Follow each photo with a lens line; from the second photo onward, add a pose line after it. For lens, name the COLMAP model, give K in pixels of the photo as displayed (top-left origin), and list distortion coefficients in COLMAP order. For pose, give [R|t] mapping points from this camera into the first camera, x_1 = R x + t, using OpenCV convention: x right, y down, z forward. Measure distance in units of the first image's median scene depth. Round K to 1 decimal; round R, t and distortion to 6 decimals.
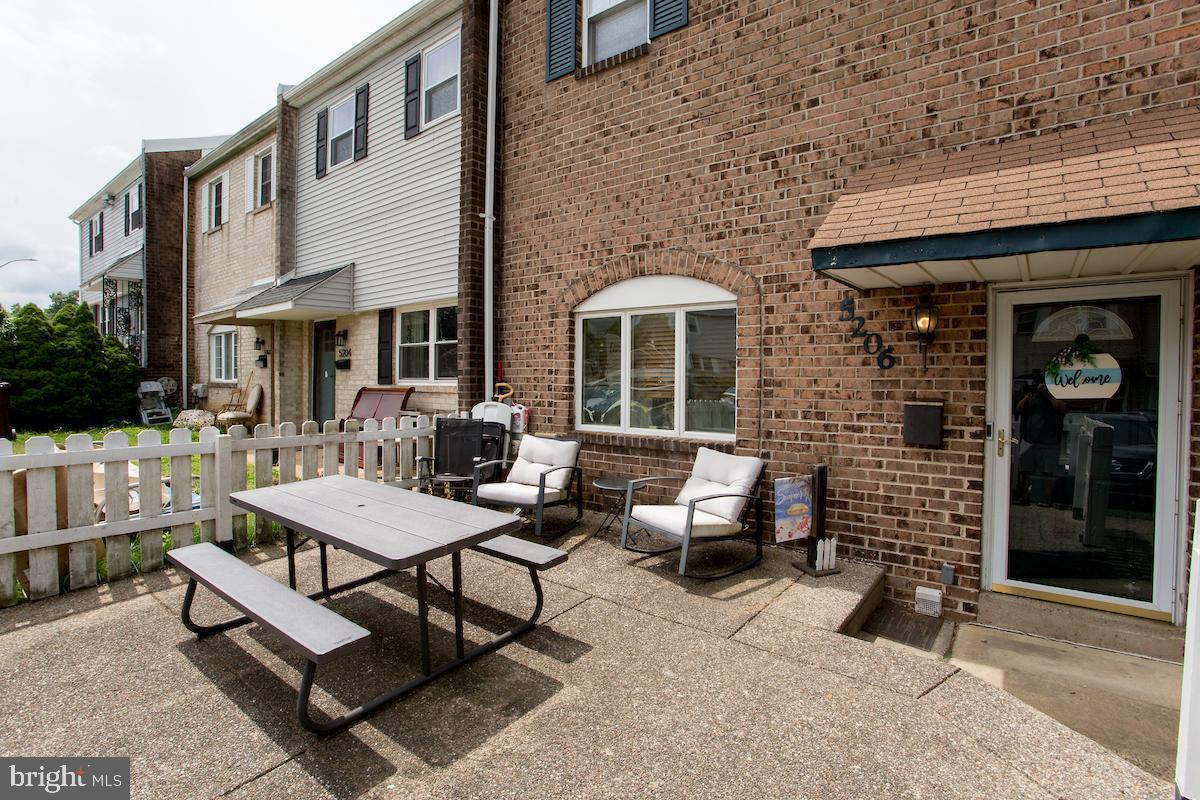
lens RADIAL K [[582.4, 0, 594.1], [0, 582.4, 393.0], [0, 0, 1]] dist [-0.065867, 0.020677]
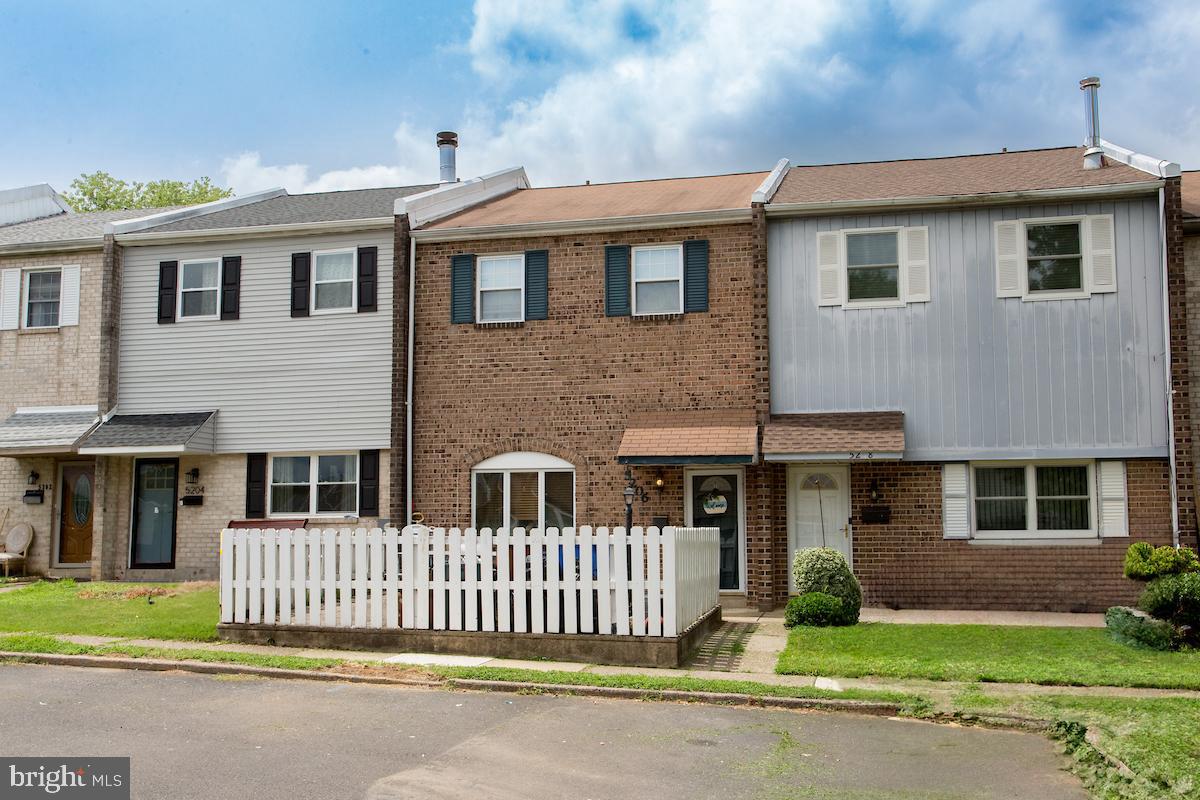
lens RADIAL K [[1320.6, 0, 597.4], [0, 1320.6, 402.5], [0, 0, 1]] dist [-0.047478, 0.000000]
pose [[0.910258, 0.034348, 0.412614, -1.391834], [0.019940, 0.991760, -0.126548, 0.170189], [-0.413561, 0.123419, 0.902073, -2.800262]]
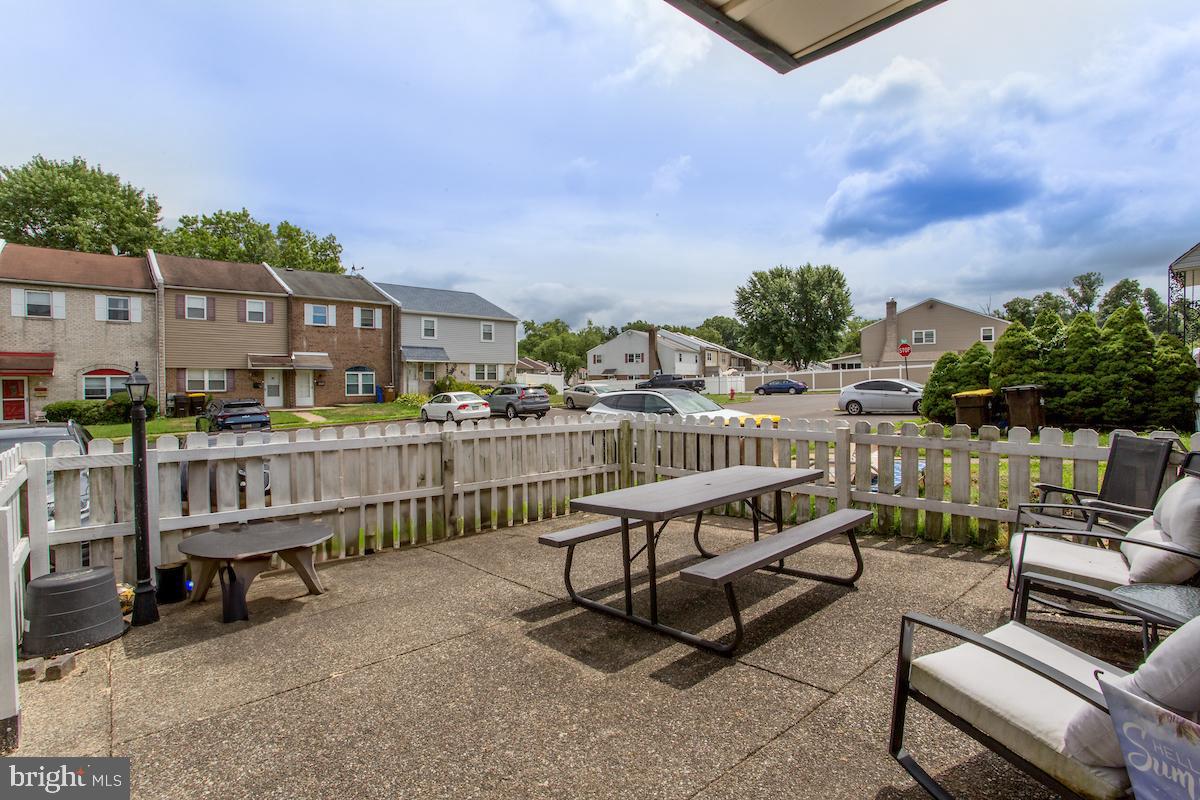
lens RADIAL K [[582.4, 0, 596.5], [0, 582.4, 391.8], [0, 0, 1]] dist [-0.065867, 0.020677]
pose [[-0.190627, 0.002945, -0.981658, 0.487831], [-0.014599, 0.999876, 0.005835, 0.000985], [0.981554, 0.015444, -0.190561, 0.595260]]
